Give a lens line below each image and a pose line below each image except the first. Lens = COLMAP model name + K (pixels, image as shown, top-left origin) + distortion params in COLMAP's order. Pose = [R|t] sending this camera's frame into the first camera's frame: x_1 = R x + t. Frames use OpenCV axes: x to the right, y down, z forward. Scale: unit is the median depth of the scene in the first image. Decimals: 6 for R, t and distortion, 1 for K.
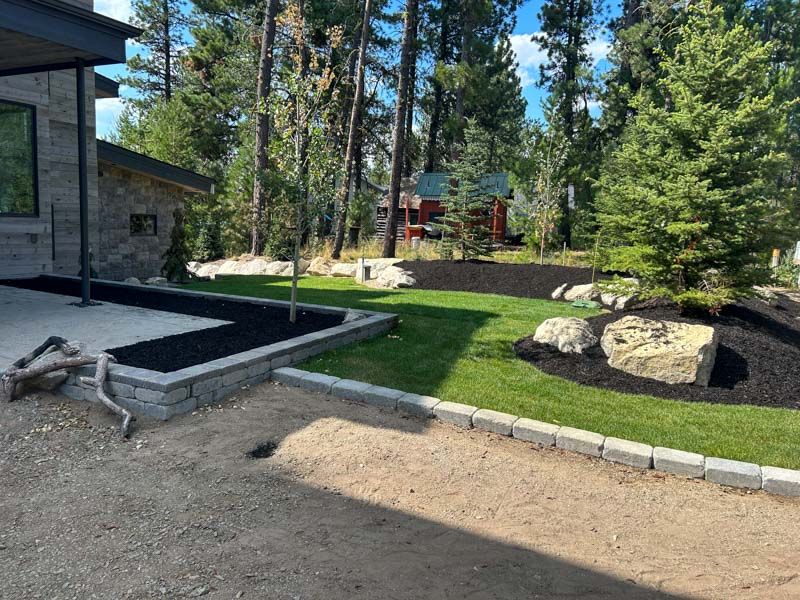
lens RADIAL K [[603.3, 0, 400.0], [0, 603.3, 300.0], [0, 0, 1]] dist [-0.008066, -0.008686]
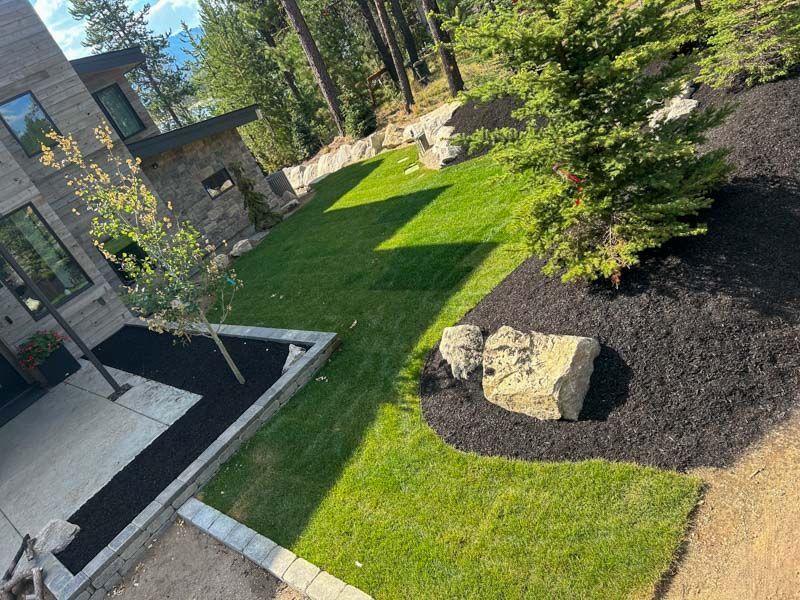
lens RADIAL K [[603.3, 0, 400.0], [0, 603.3, 300.0], [0, 0, 1]] dist [-0.008066, -0.008686]
pose [[0.864463, -0.287760, -0.412186, 0.641382], [0.421279, 0.862075, 0.281692, -0.322043], [0.274276, -0.417158, 0.866460, 0.242933]]
